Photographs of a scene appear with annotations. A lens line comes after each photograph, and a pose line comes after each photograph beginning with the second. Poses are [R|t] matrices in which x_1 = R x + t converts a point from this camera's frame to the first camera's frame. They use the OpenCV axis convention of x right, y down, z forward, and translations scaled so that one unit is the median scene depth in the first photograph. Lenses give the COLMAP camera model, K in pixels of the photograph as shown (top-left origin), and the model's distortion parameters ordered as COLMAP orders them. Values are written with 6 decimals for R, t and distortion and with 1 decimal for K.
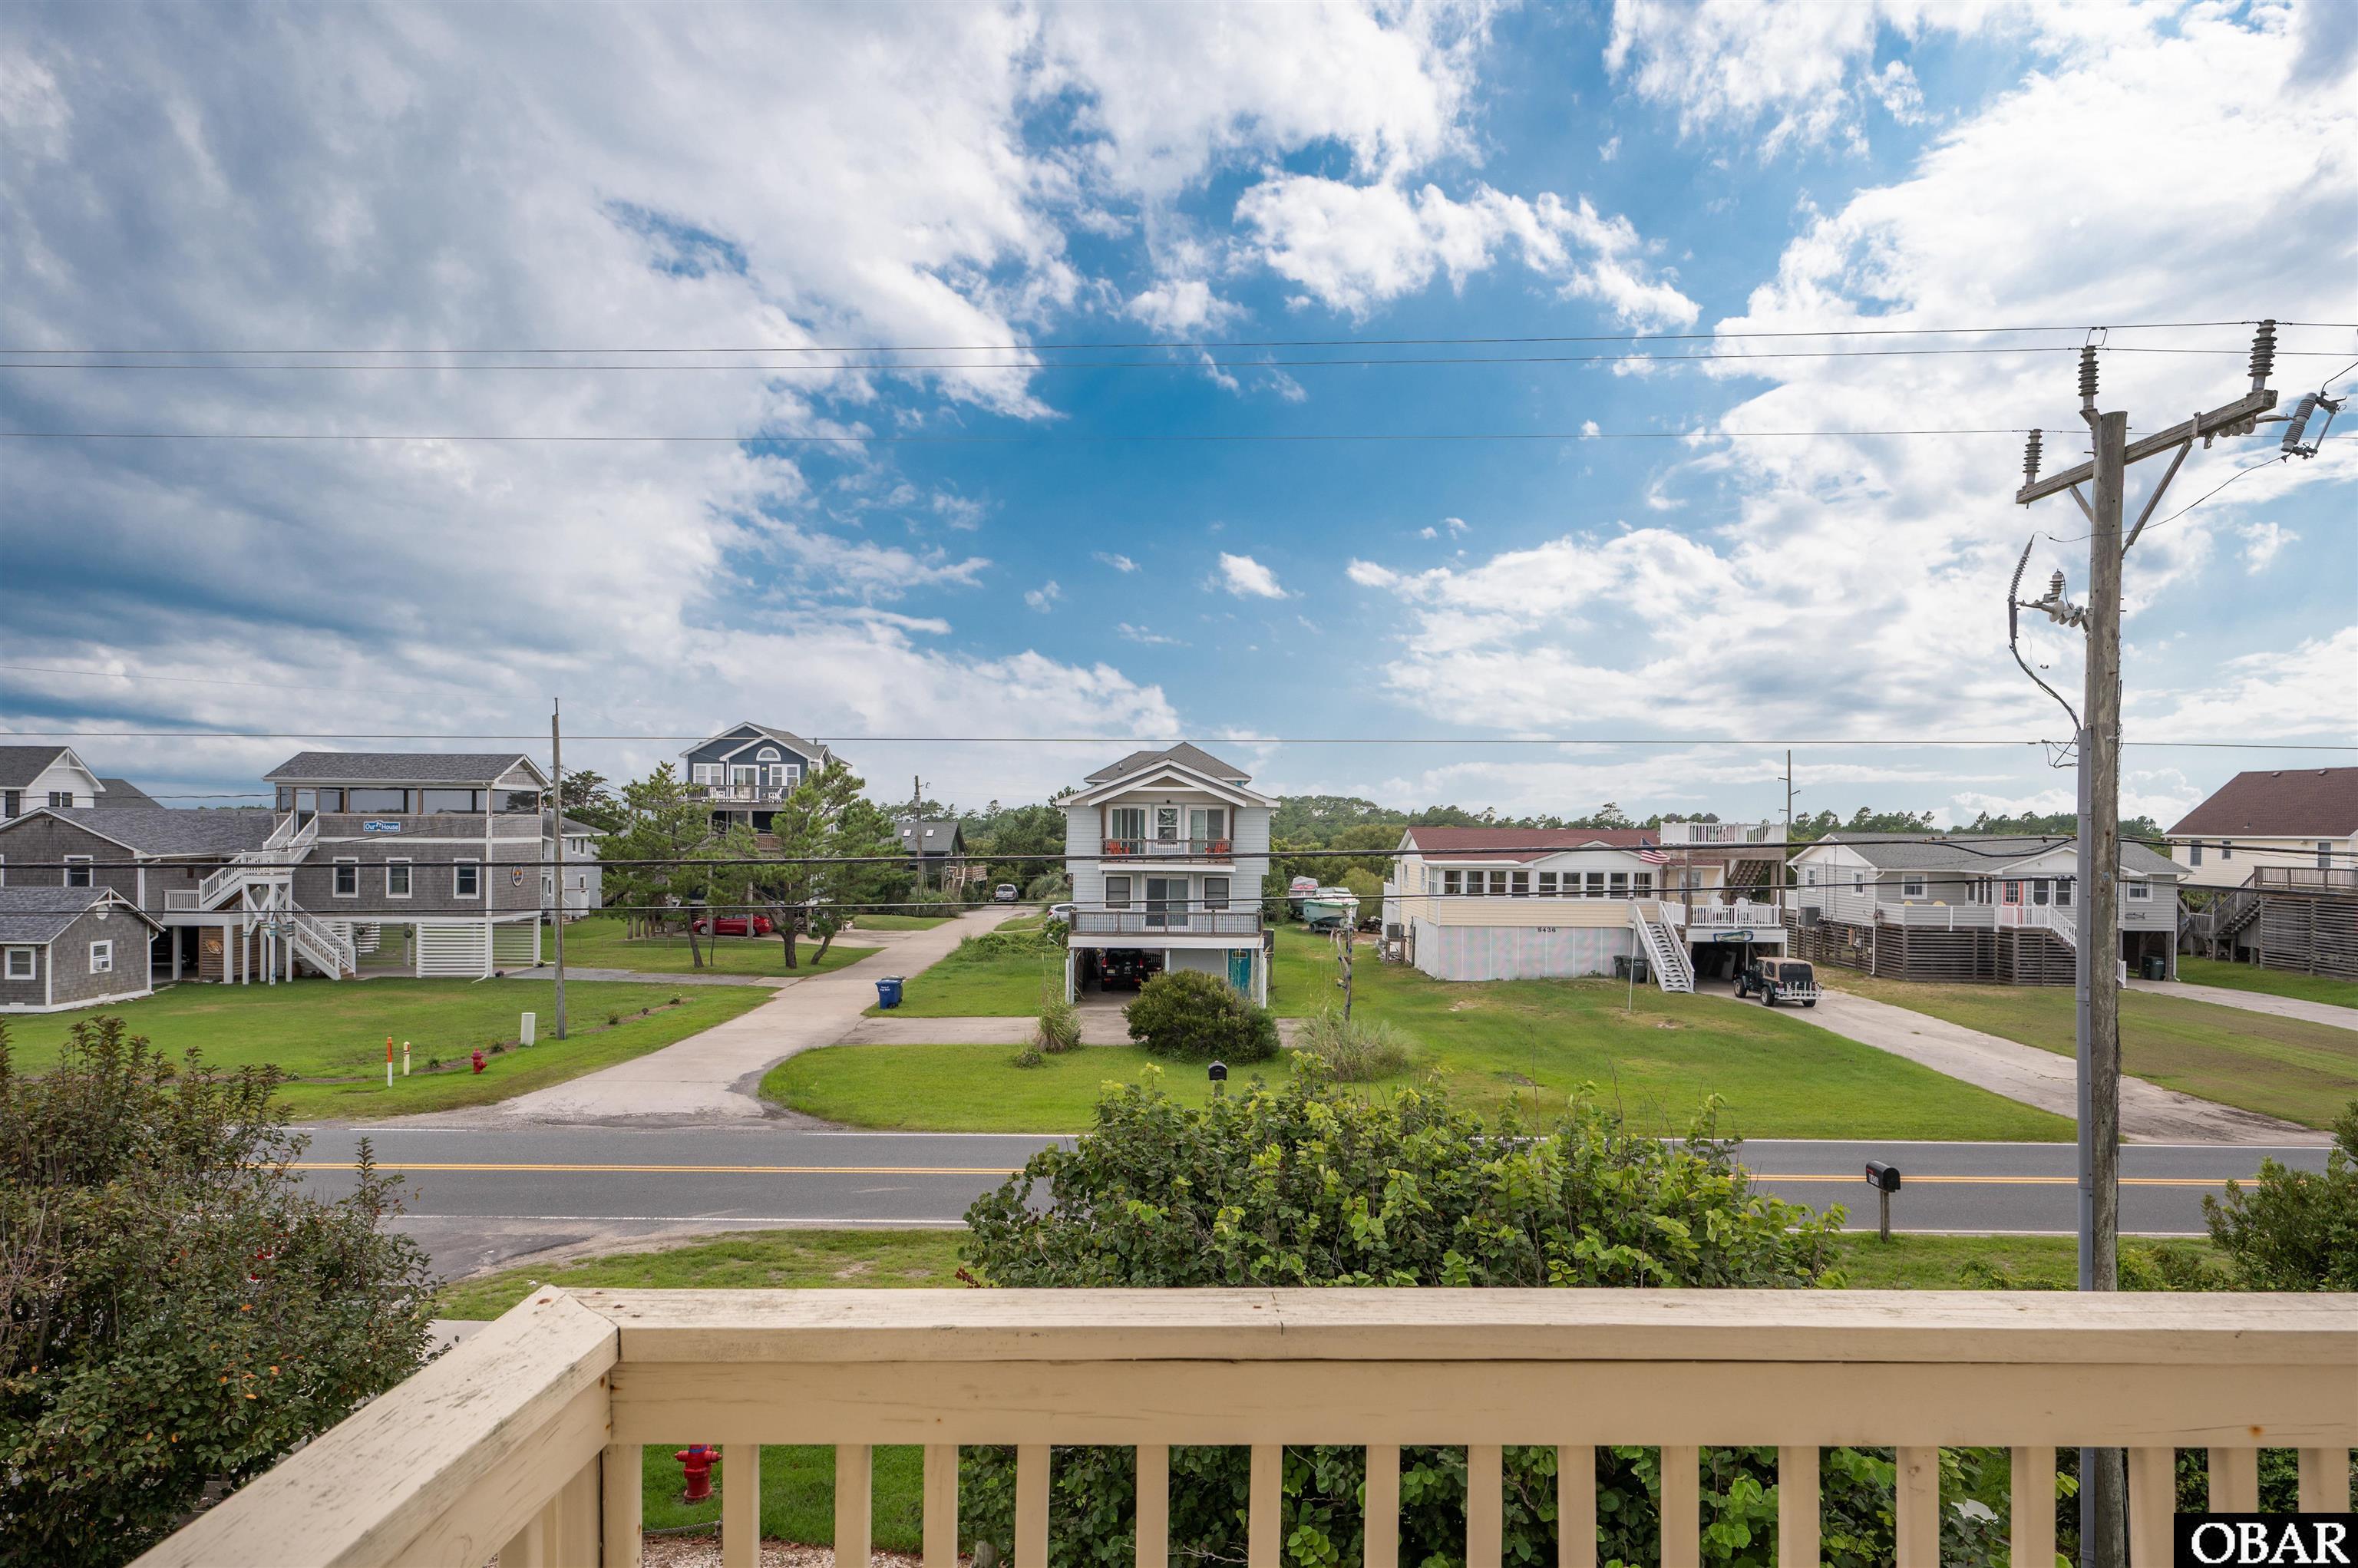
lens RADIAL K [[1335.2, 0, 1178.1], [0, 1335.2, 844.6], [0, 0, 1]] dist [0.003159, -0.000971]
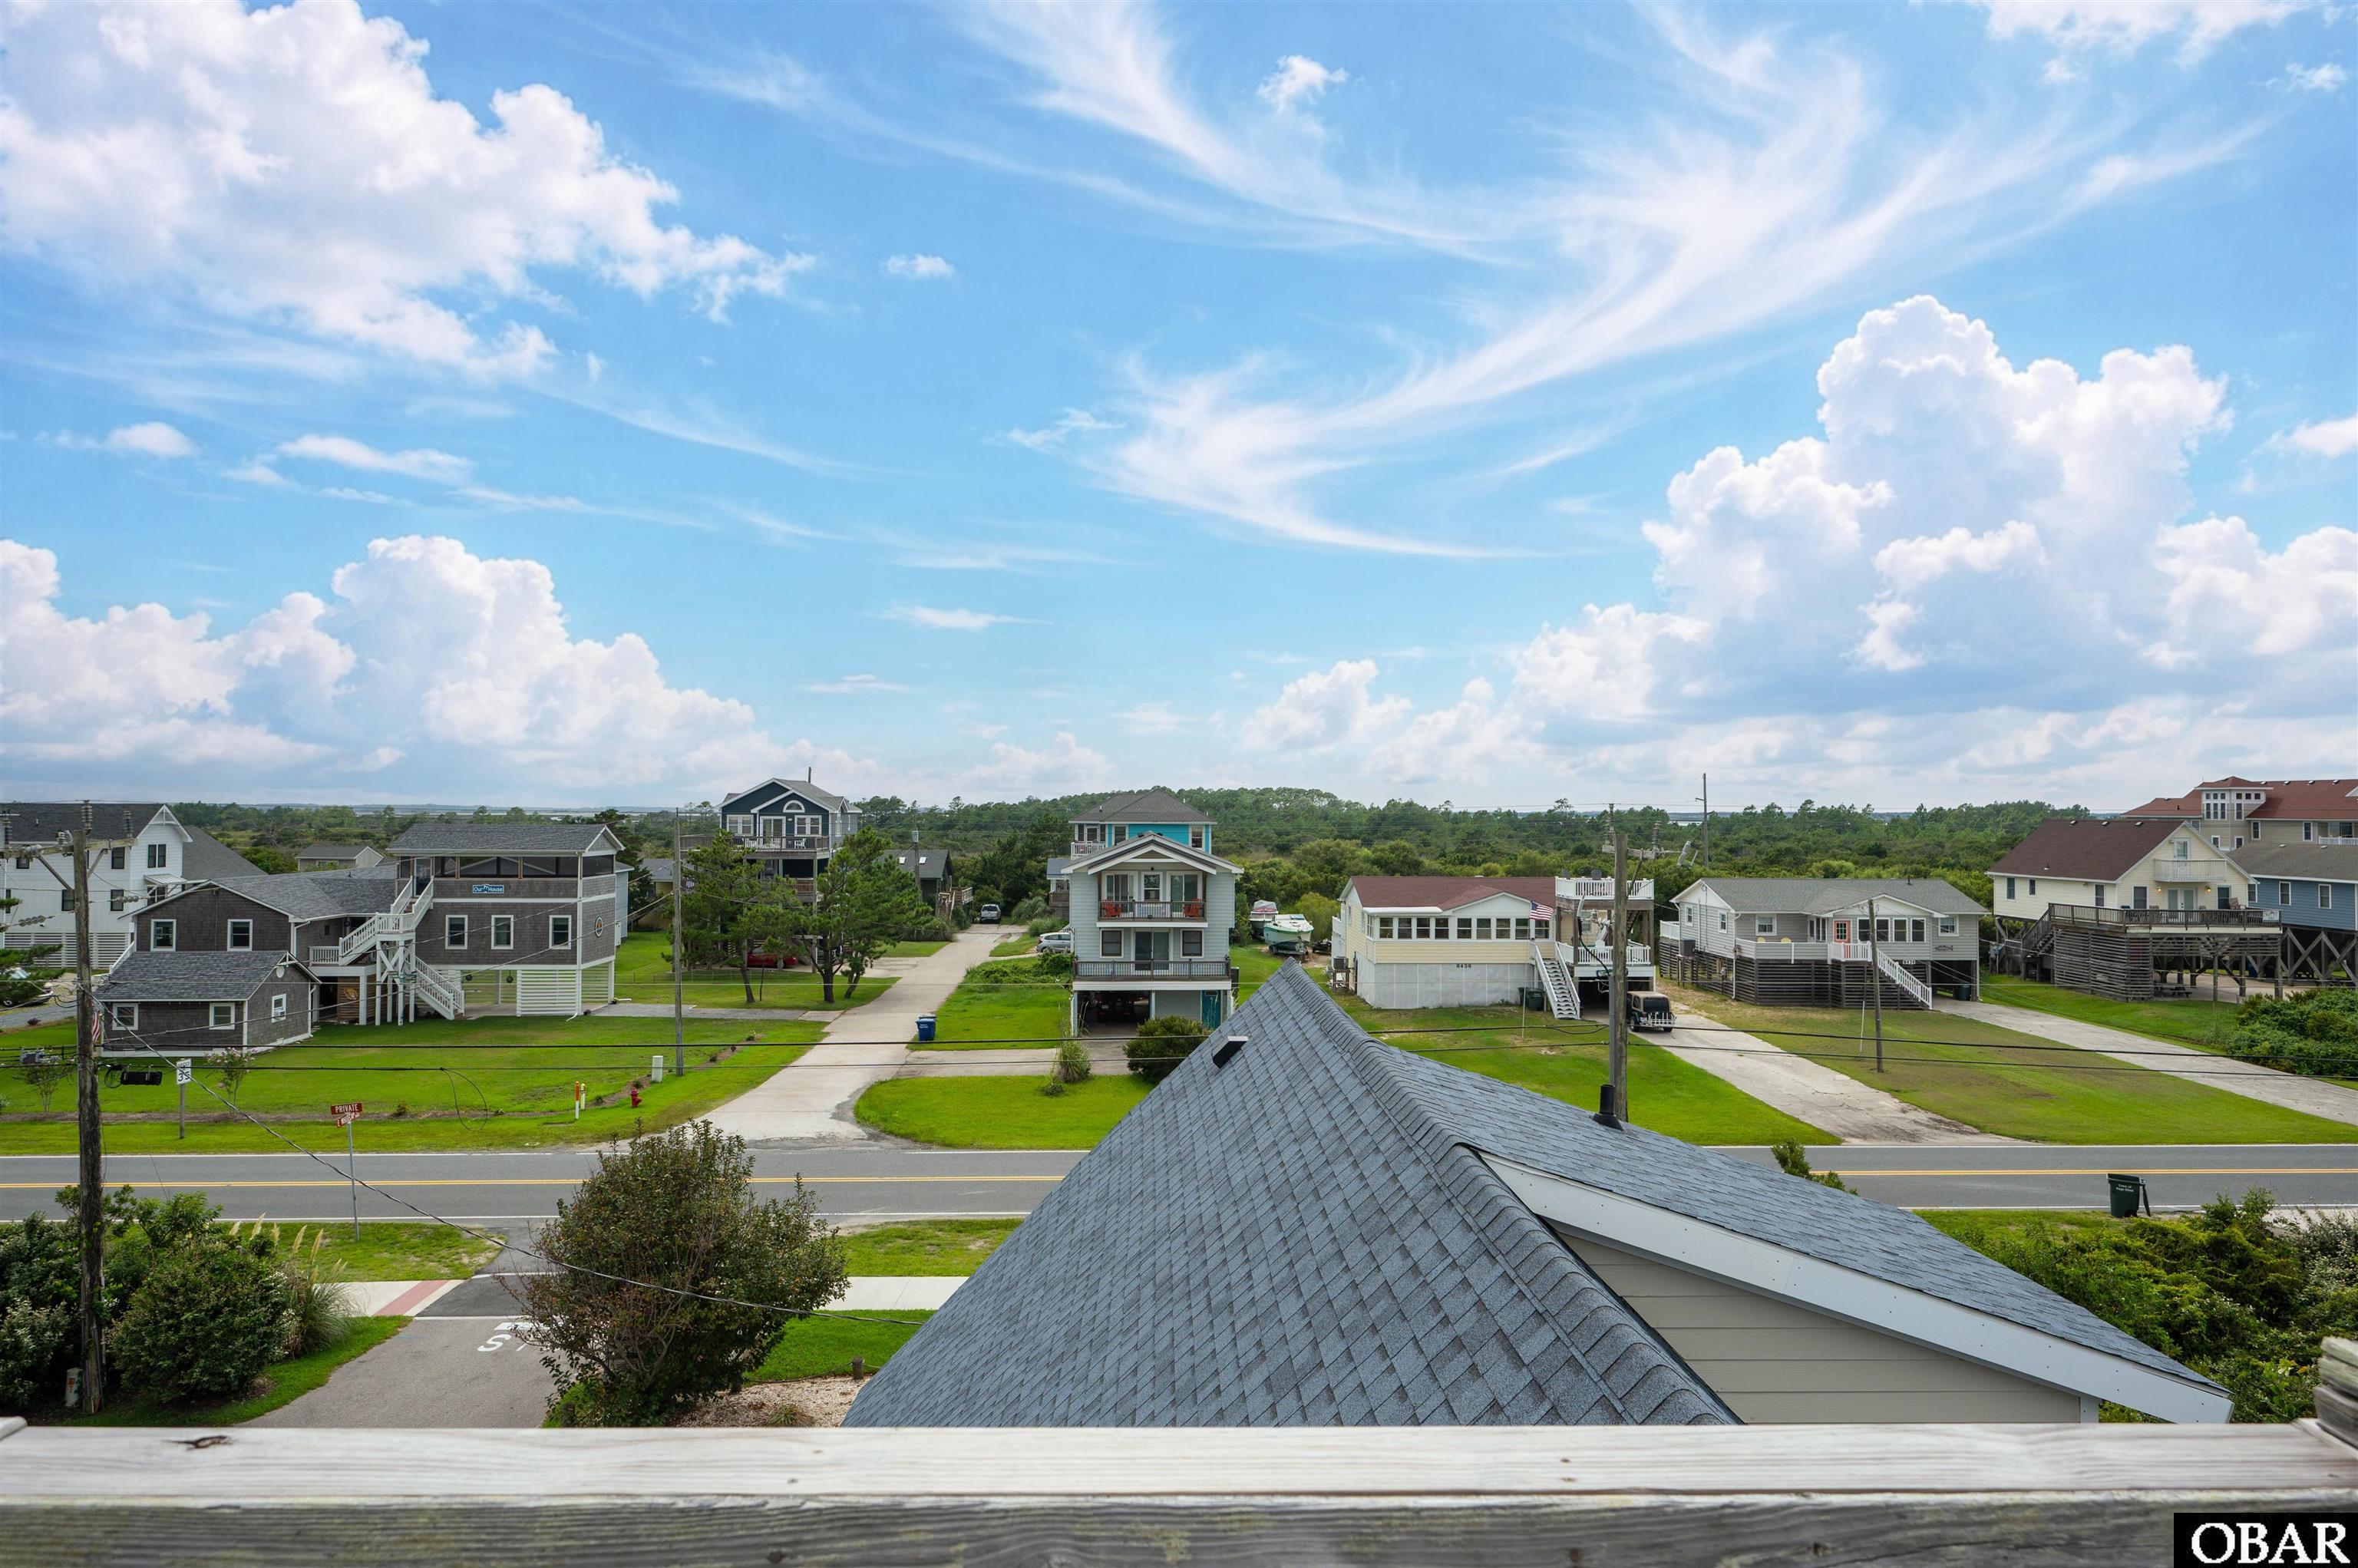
lens RADIAL K [[1439.8, 0, 1179.0], [0, 1439.8, 784.0], [0, 0, 1]] dist [0.000708, 0.002484]
pose [[0.999409, -0.005912, 0.033849, -0.025113], [0.006468, 0.999846, -0.016335, -0.081992], [-0.033747, 0.016544, 0.999293, -0.299936]]
